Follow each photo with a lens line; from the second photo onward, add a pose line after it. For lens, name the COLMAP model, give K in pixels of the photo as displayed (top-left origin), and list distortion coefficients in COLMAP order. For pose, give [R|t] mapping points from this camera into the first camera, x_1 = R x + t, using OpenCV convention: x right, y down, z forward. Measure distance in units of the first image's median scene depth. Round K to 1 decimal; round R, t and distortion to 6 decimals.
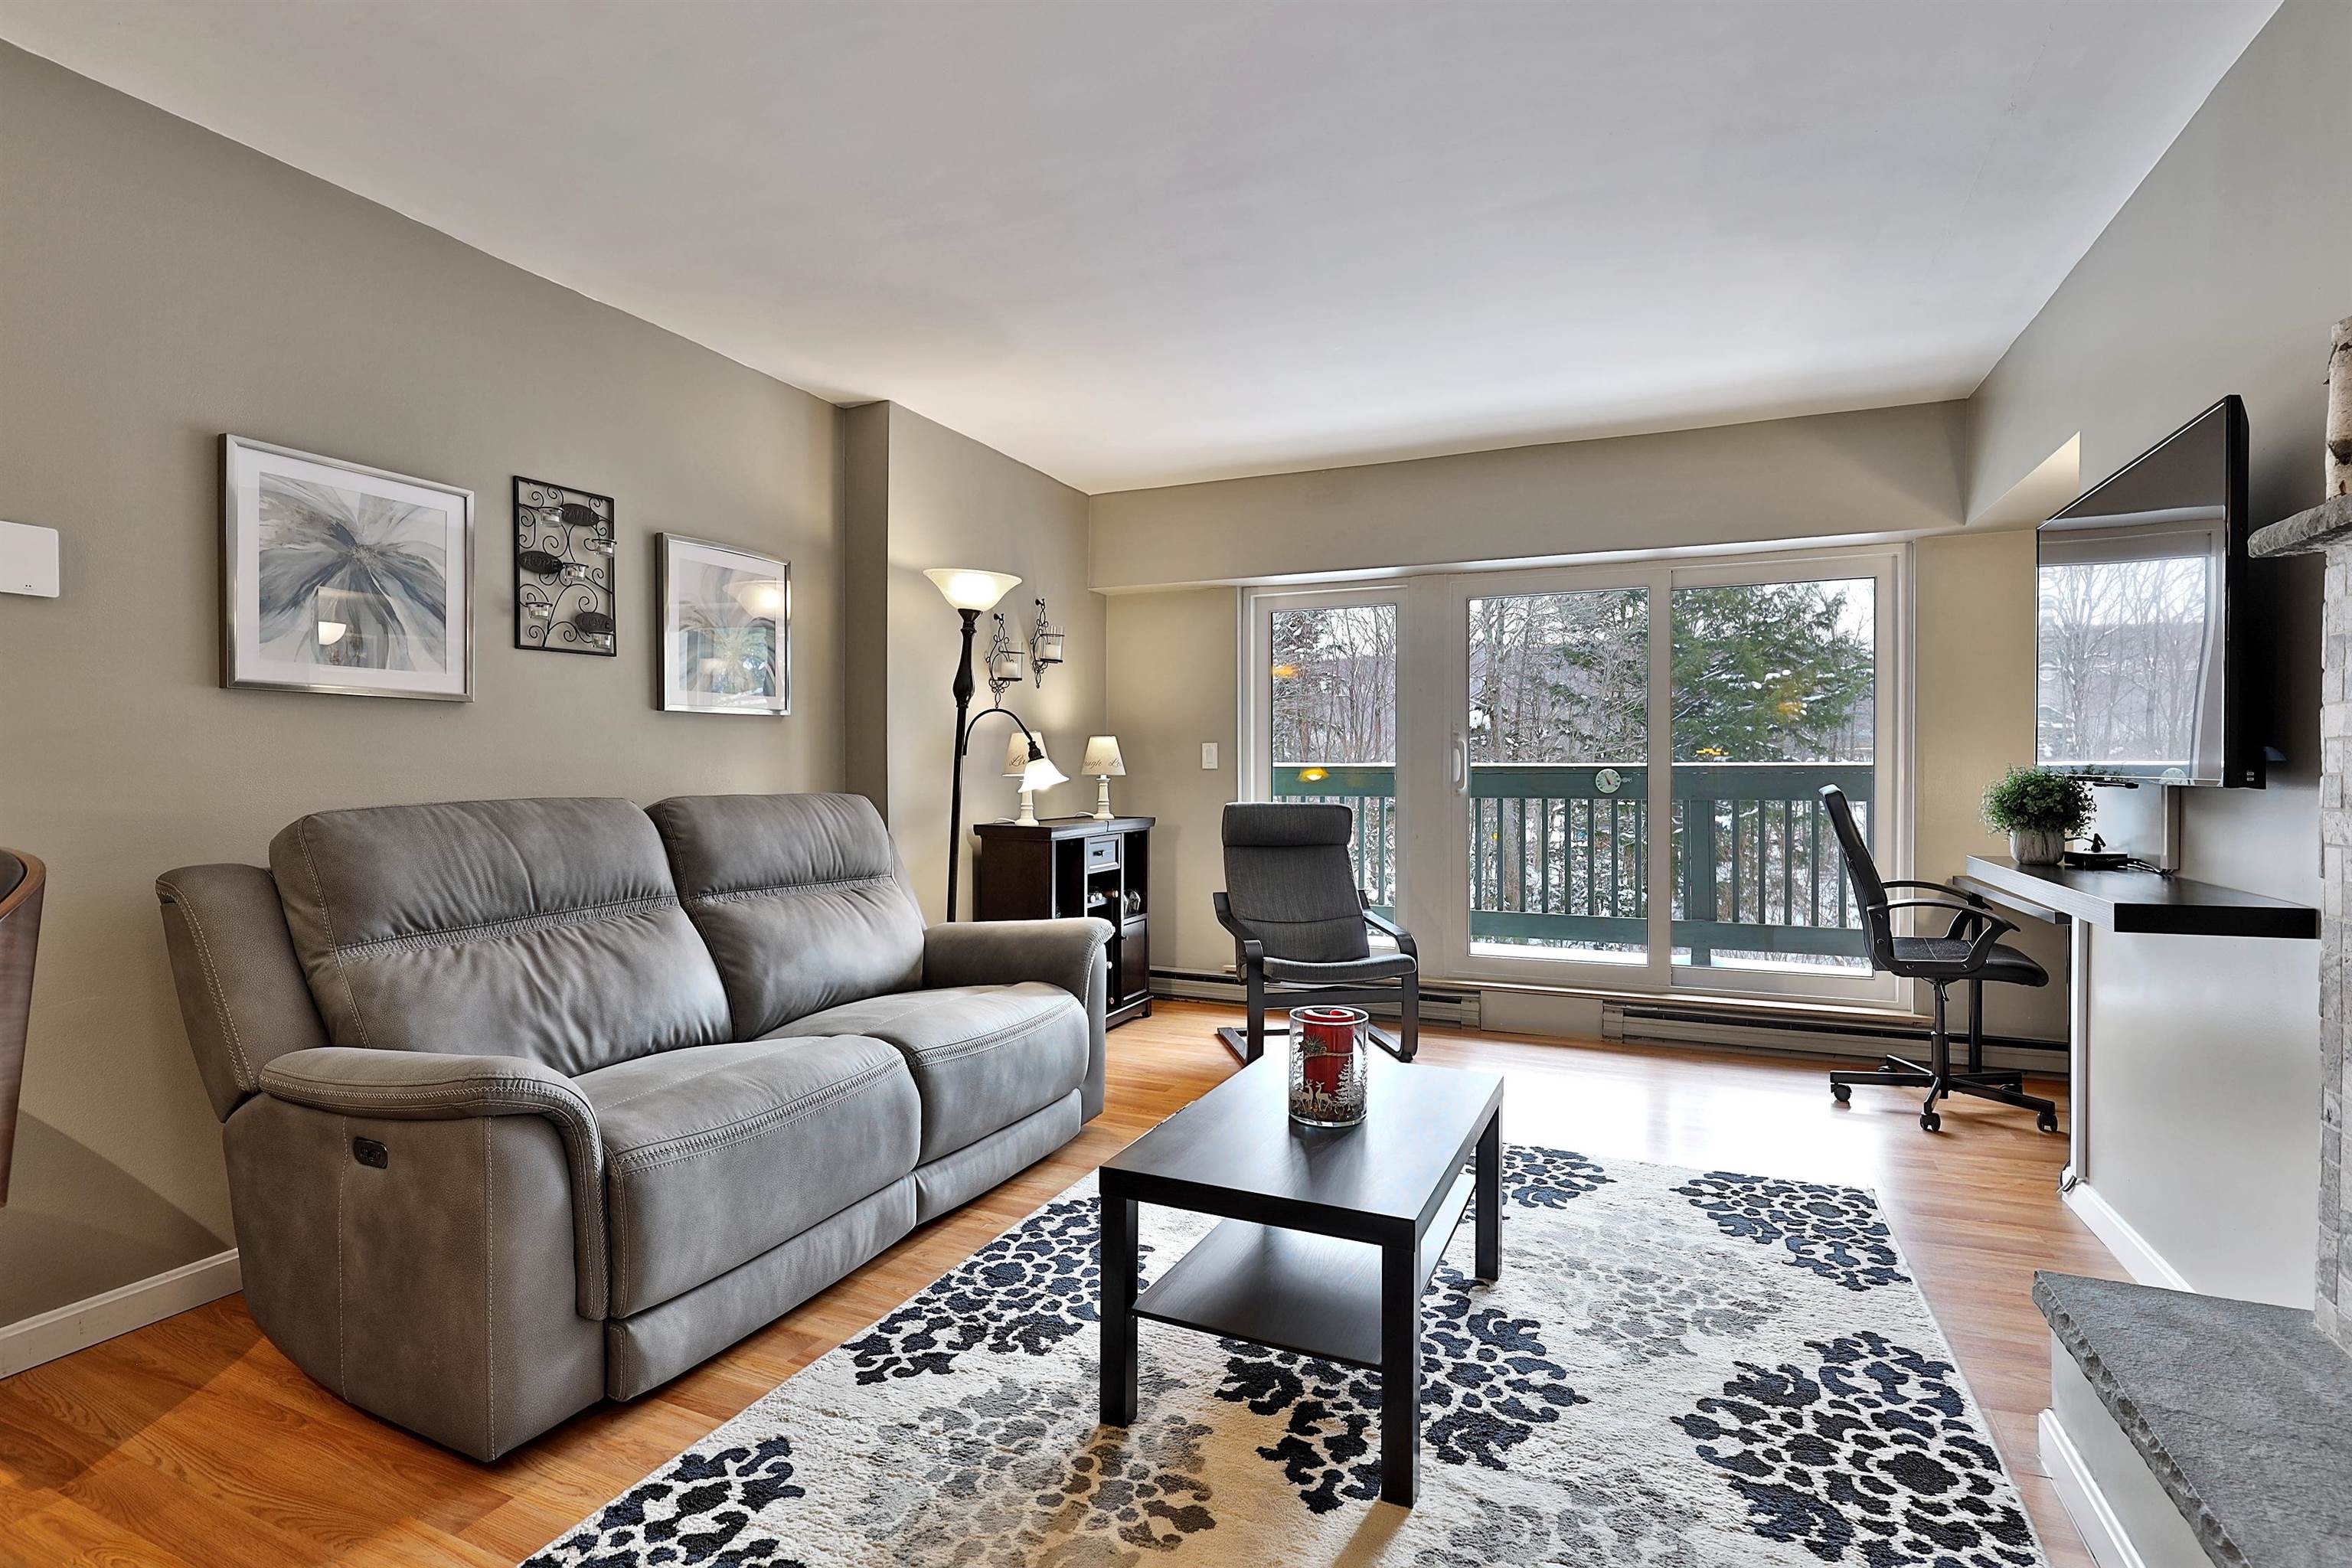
lens RADIAL K [[1129.2, 0, 1180.1], [0, 1129.2, 784.5], [0, 0, 1]] dist [0.000663, 0.000168]
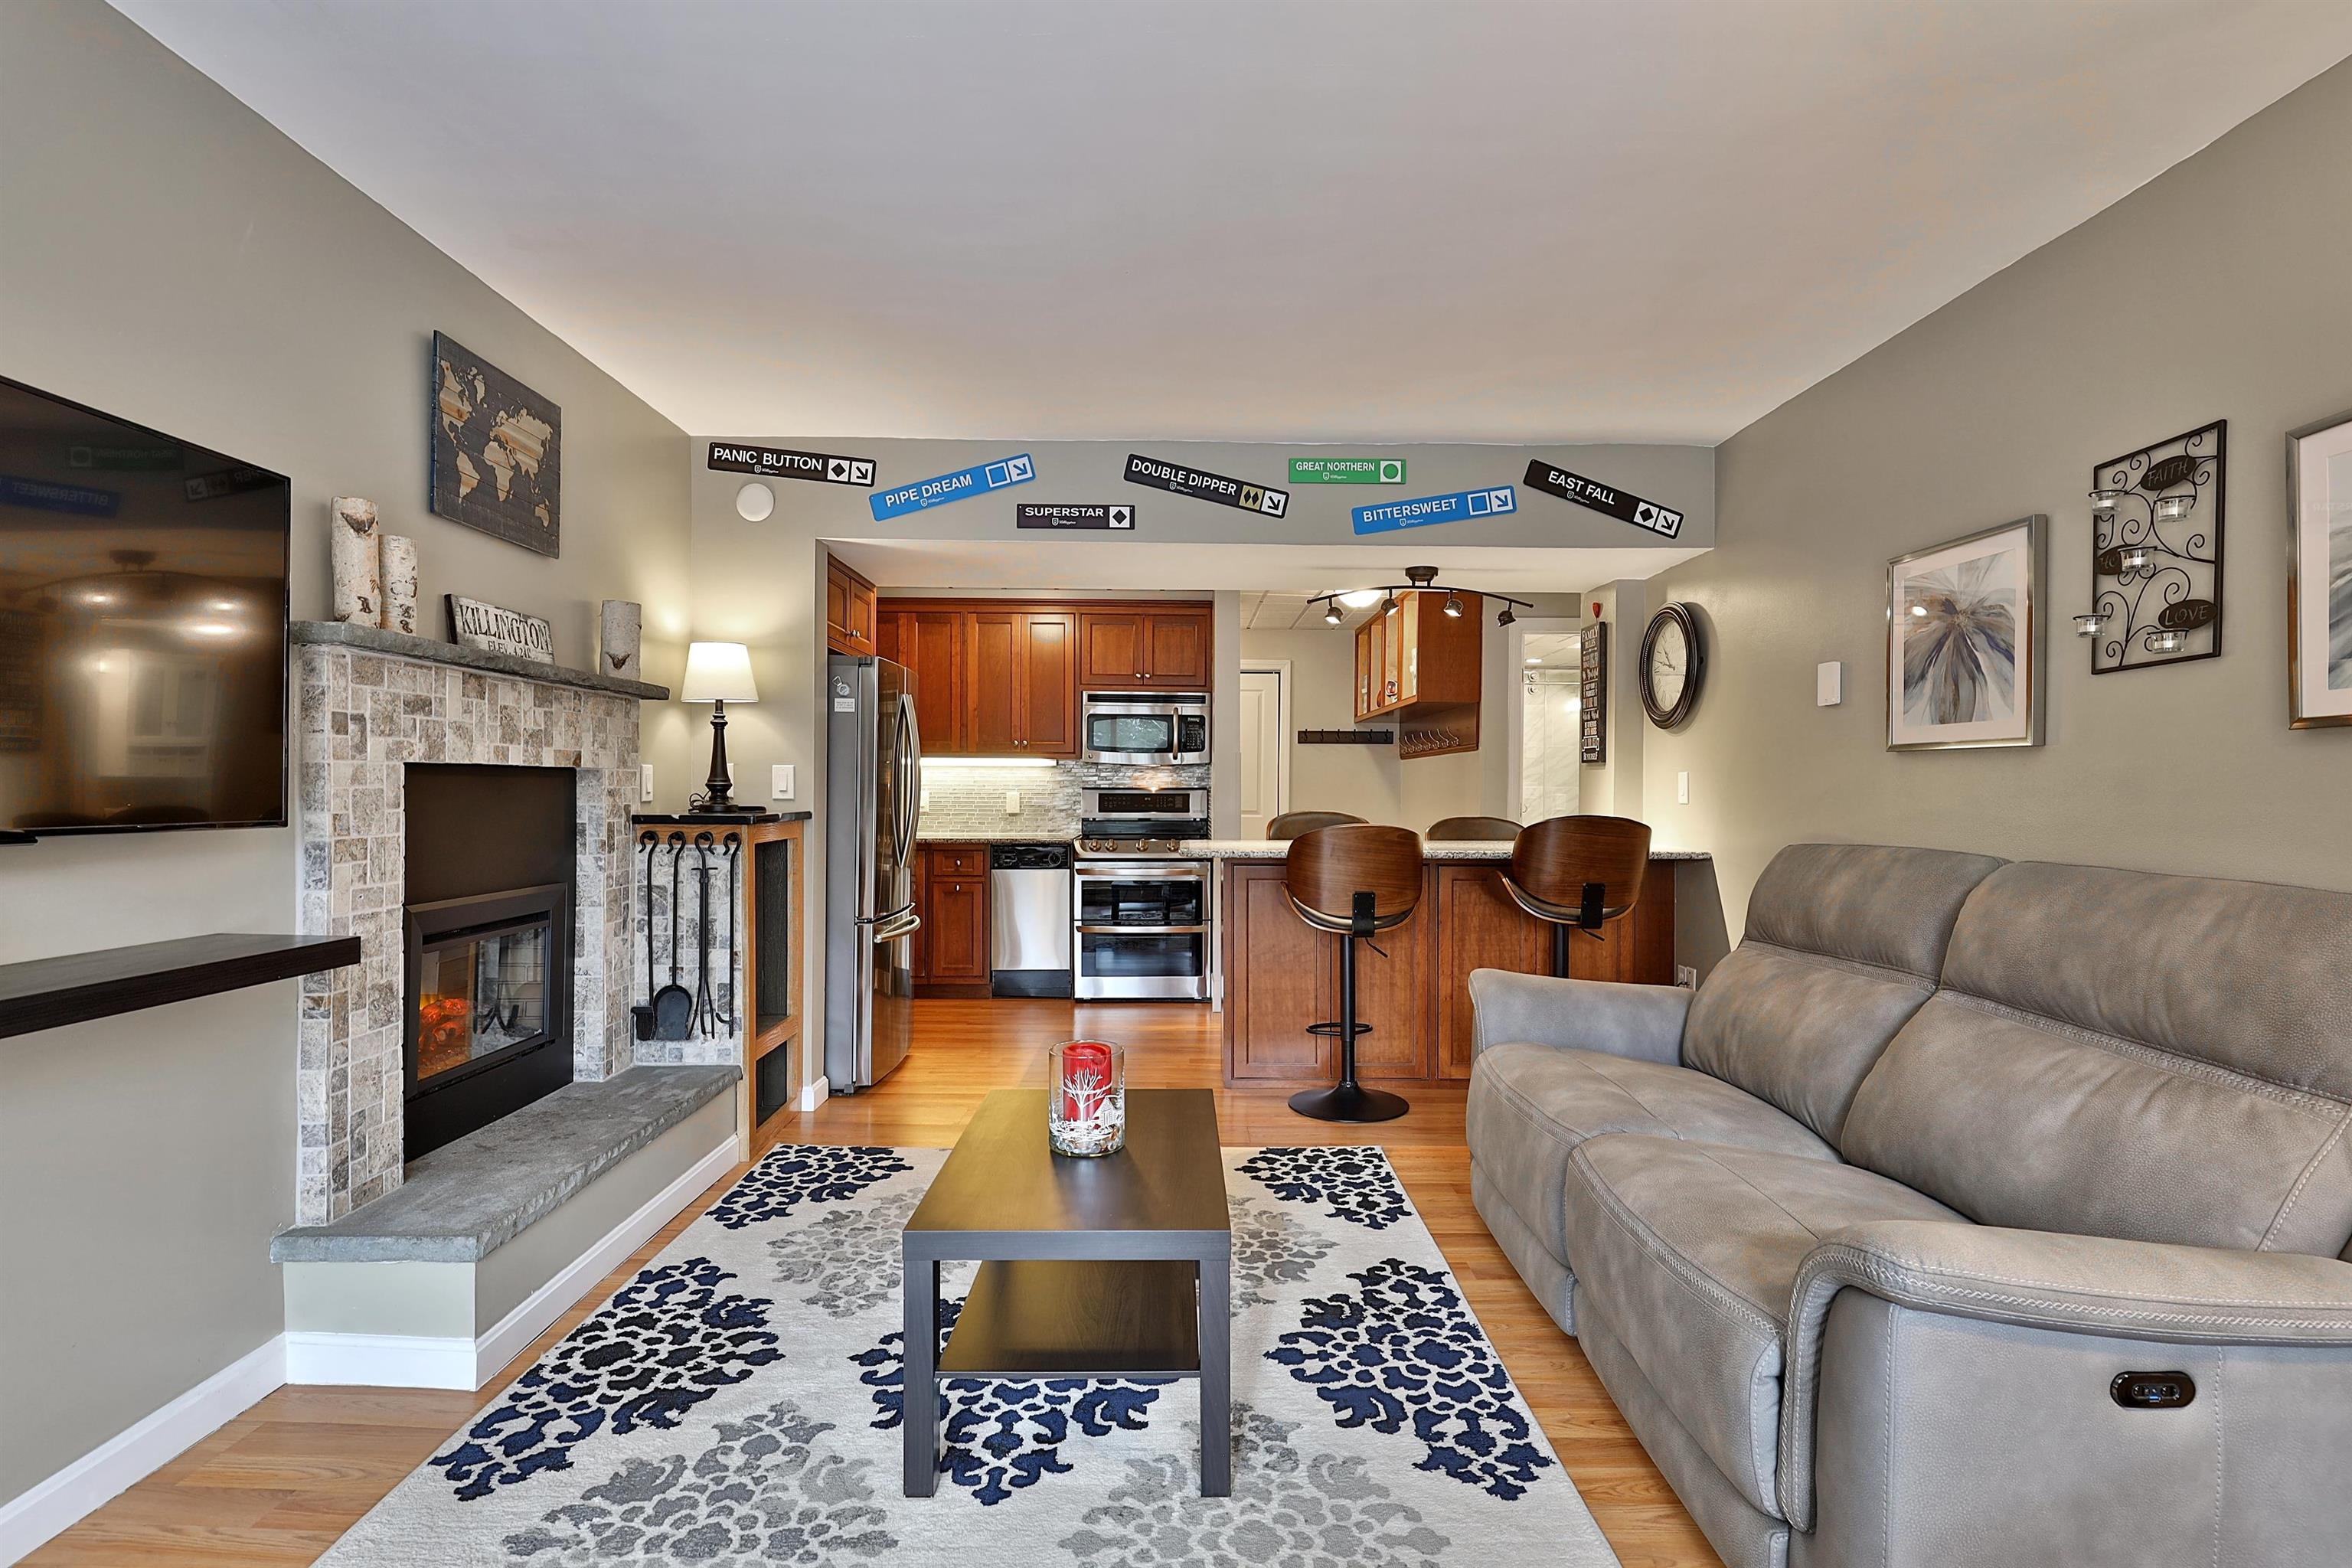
lens RADIAL K [[1129.2, 0, 1182.1], [0, 1129.2, 800.2], [0, 0, 1]] dist [0.000663, 0.000168]
pose [[-0.909976, -0.002793, -0.414651, 0.408511], [-0.014172, 0.999603, 0.024368, -0.044510], [0.414418, 0.028051, -0.909654, 1.669852]]
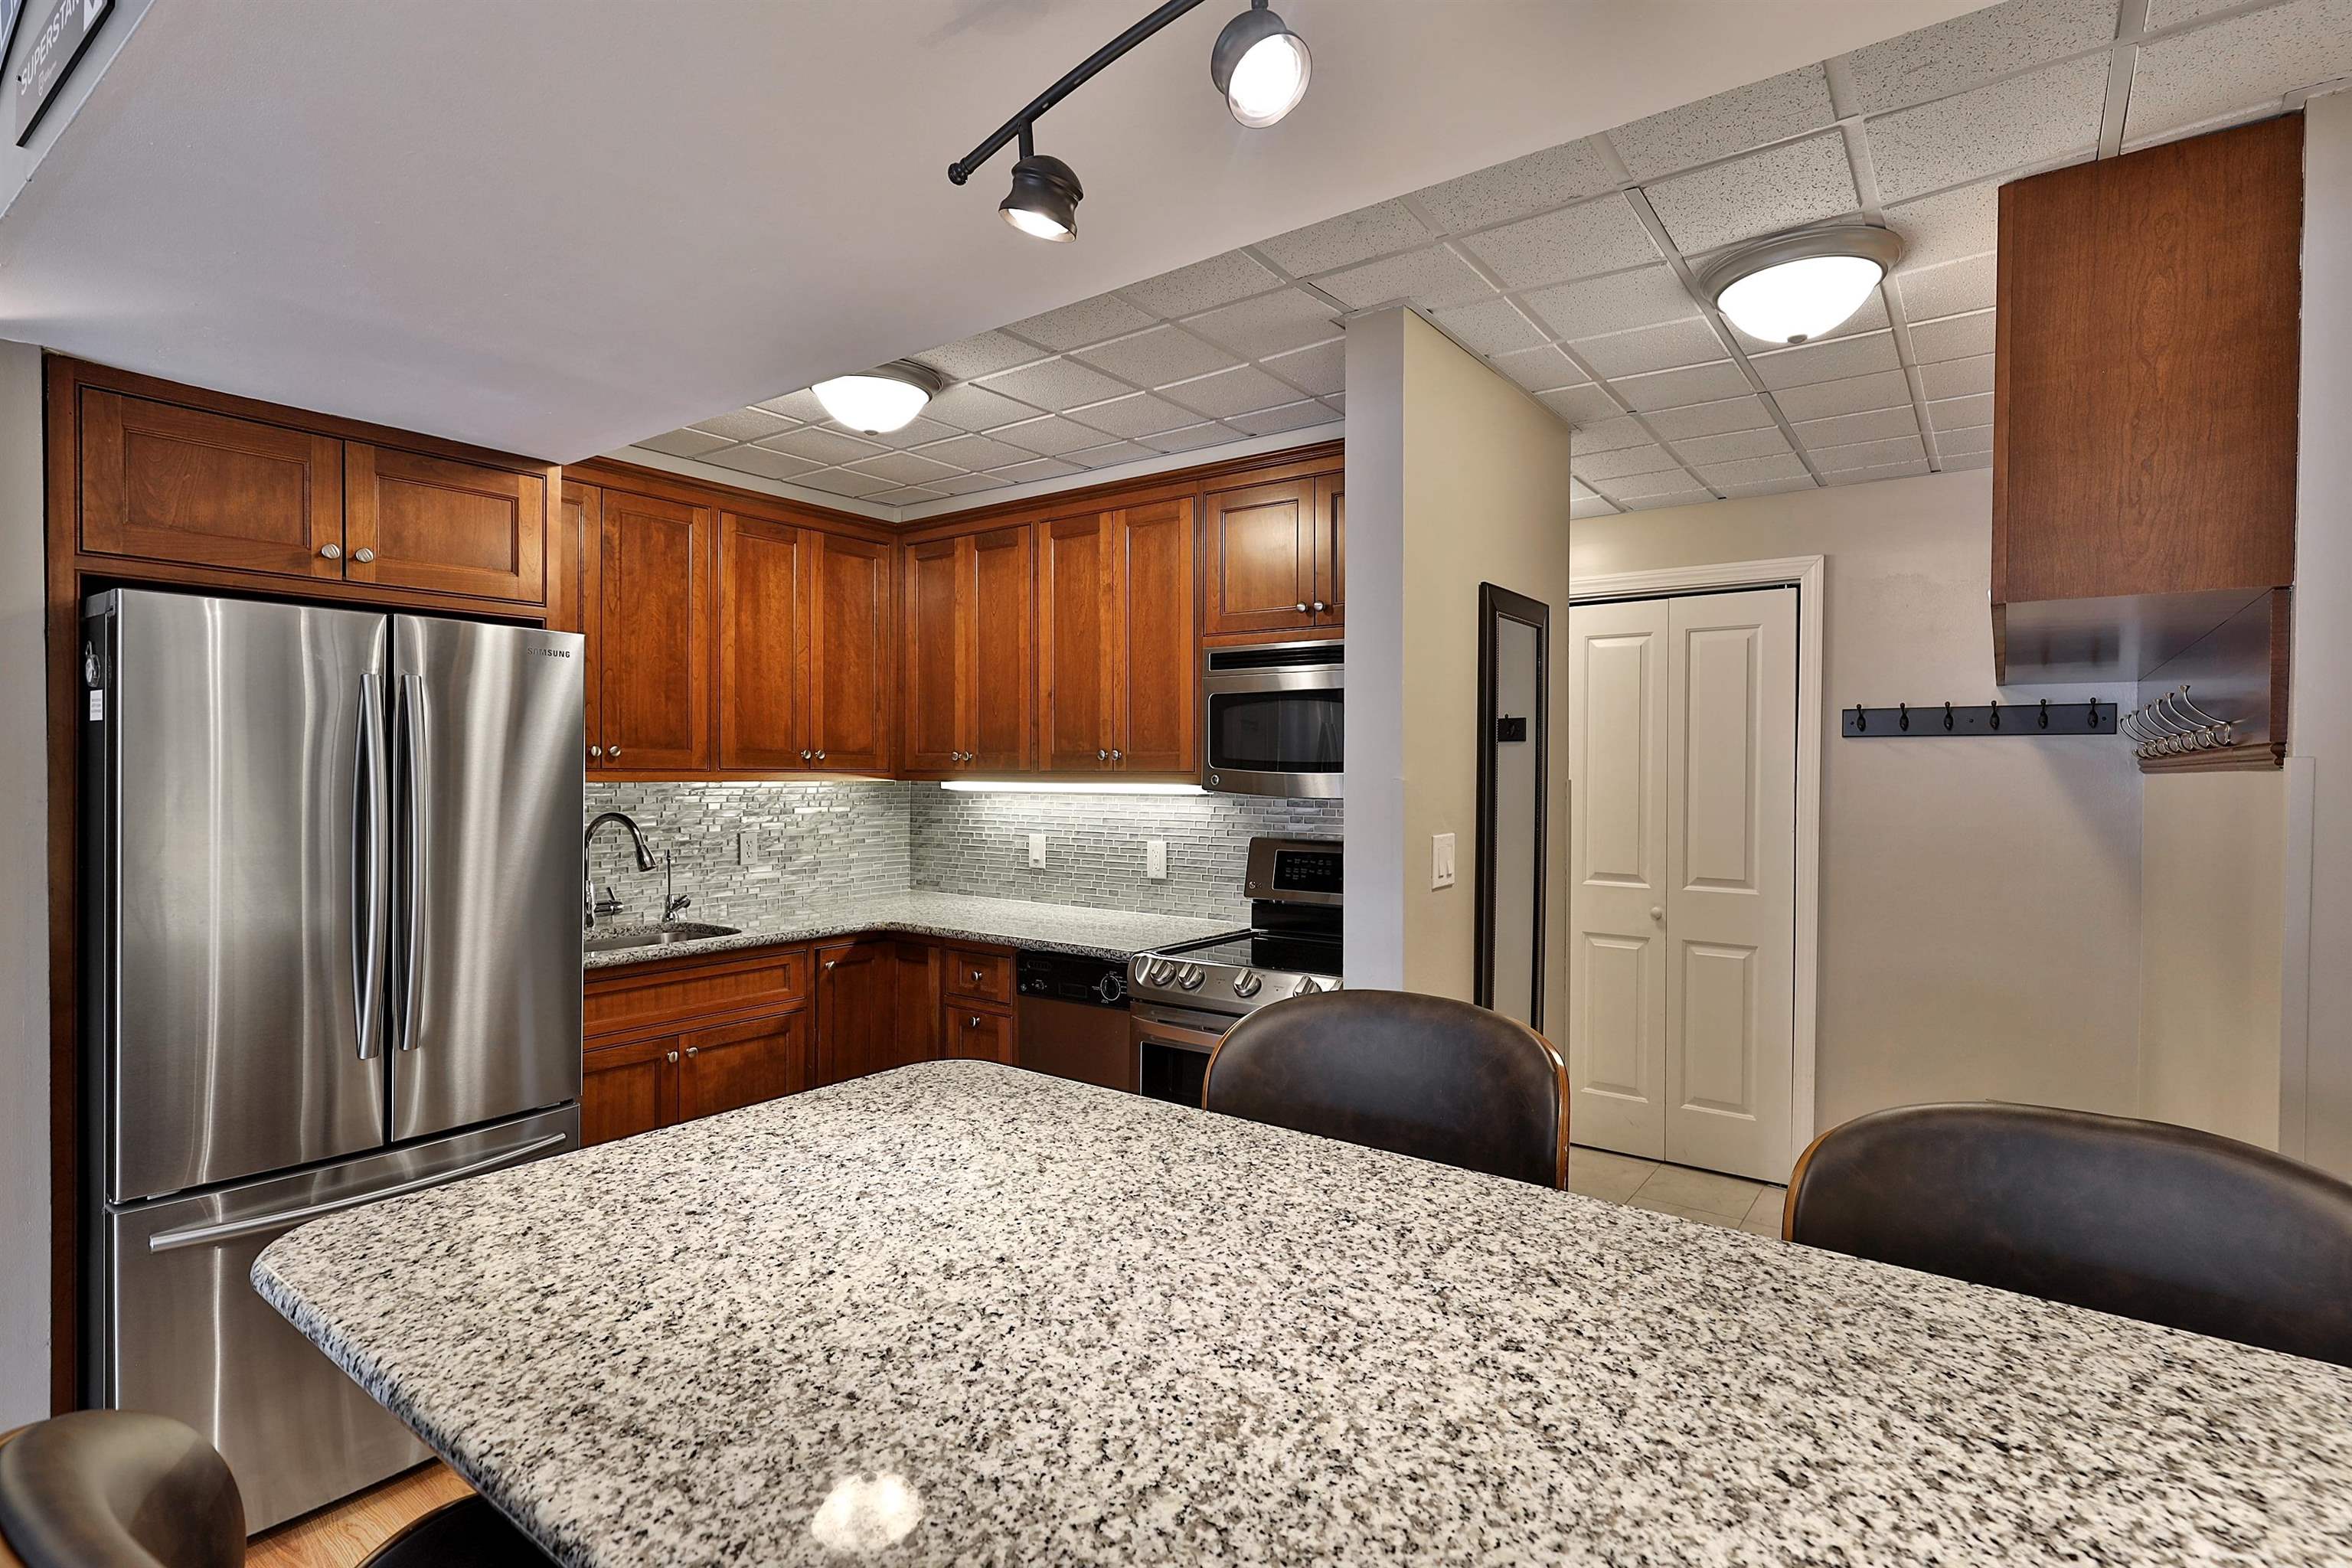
lens RADIAL K [[1129.2, 0, 1184.9], [0, 1129.2, 781.6], [0, 0, 1]] dist [0.000663, 0.000168]
pose [[-0.976803, -0.008170, 0.213985, -0.656893], [-0.002710, 0.999663, 0.025800, -0.106723], [-0.214124, 0.024622, -0.976496, 0.535203]]
